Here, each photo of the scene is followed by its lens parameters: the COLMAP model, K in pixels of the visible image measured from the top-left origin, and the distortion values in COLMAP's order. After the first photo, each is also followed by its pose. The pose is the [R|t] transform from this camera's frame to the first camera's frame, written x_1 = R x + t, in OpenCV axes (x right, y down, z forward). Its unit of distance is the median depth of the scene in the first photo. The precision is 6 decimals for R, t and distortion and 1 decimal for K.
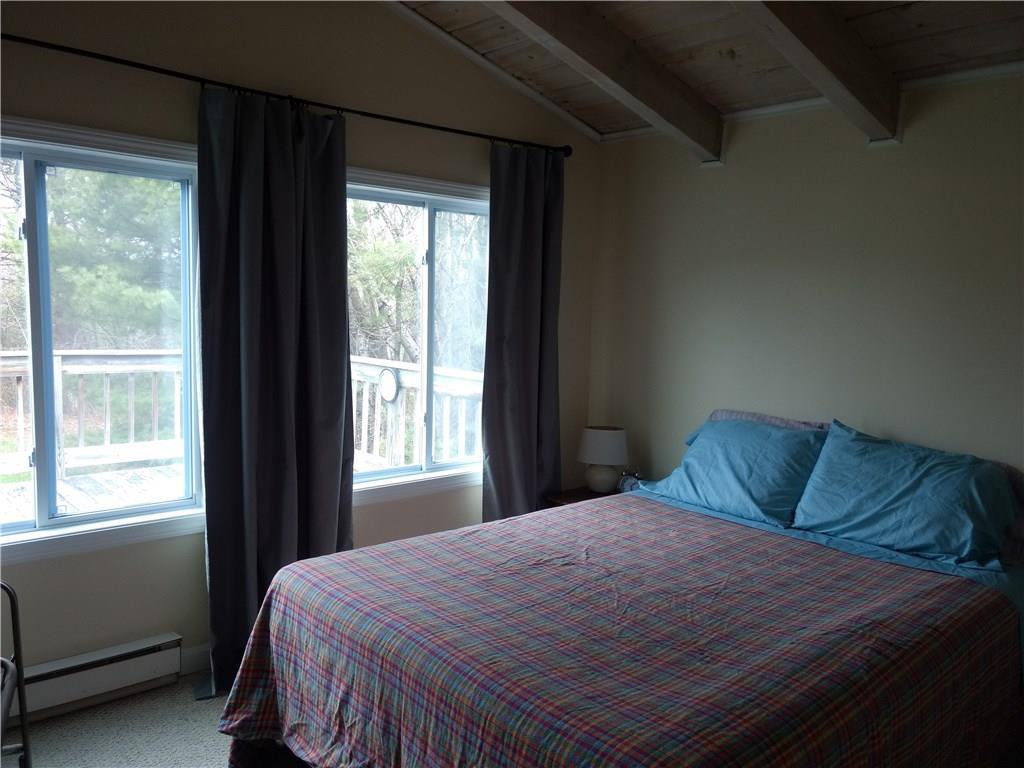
lens RADIAL K [[810.8, 0, 520.1], [0, 810.8, 391.4], [0, 0, 1]] dist [0.006919, 0.039307]
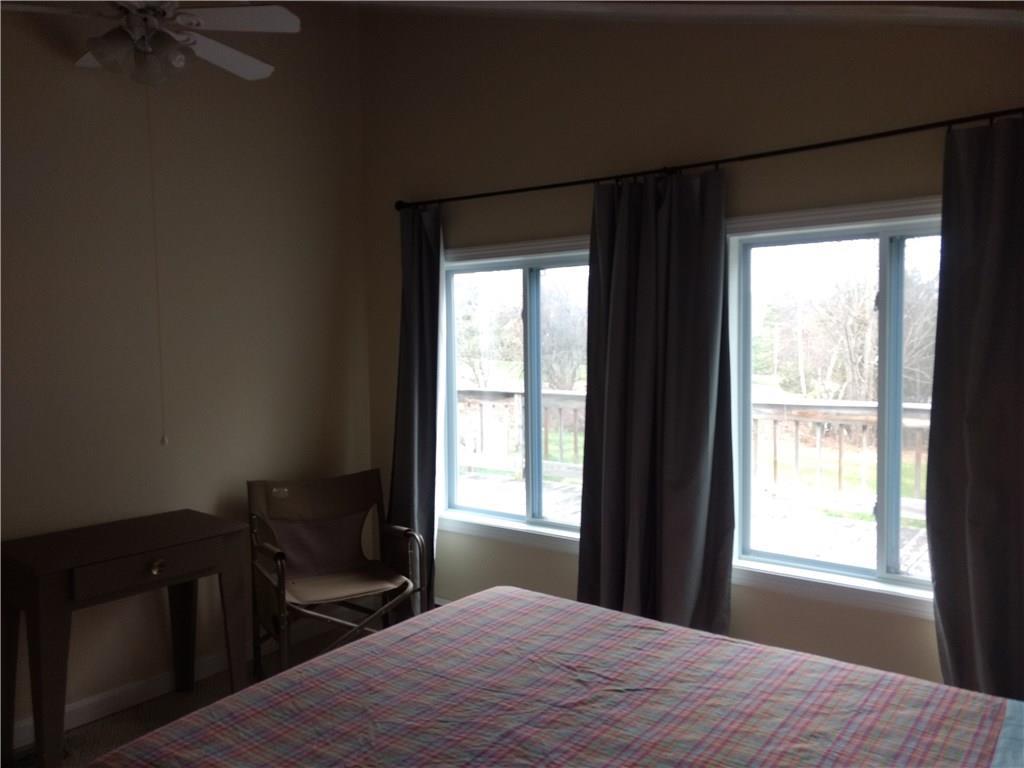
lens RADIAL K [[810.8, 0, 518.4], [0, 810.8, 380.2], [0, 0, 1]] dist [0.006919, 0.039307]
pose [[0.188805, 0.008449, -0.981978, 0.766965], [-0.100916, 0.994836, -0.010843, -0.063858], [0.976815, 0.101145, 0.188683, 0.693465]]
